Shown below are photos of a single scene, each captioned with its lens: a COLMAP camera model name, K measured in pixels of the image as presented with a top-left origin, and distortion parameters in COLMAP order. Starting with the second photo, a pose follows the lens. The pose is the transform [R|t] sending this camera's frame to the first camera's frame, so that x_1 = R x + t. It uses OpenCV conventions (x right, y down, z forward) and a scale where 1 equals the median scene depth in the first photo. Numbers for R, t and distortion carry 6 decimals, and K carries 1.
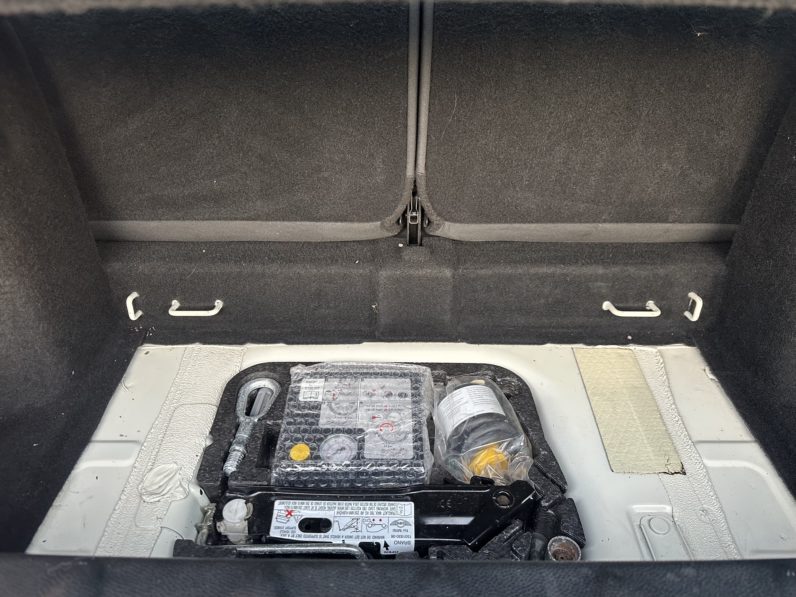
lens RADIAL K [[555.4, 0, 400.3], [0, 555.4, 301.5], [0, 0, 1]] dist [0.047513, -0.050307]
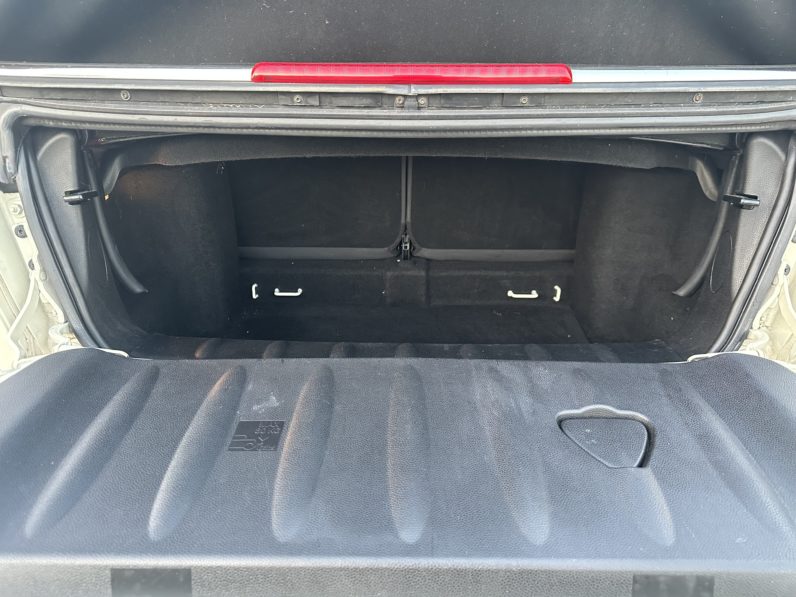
lens RADIAL K [[555.4, 0, 400.3], [0, 555.4, 301.5], [0, 0, 1]] dist [0.047513, -0.050307]
pose [[0.999947, 0.005236, -0.008847, 0.024758], [-0.006436, 0.989907, -0.141569, 0.301646], [0.008016, 0.141619, 0.989889, -0.827624]]
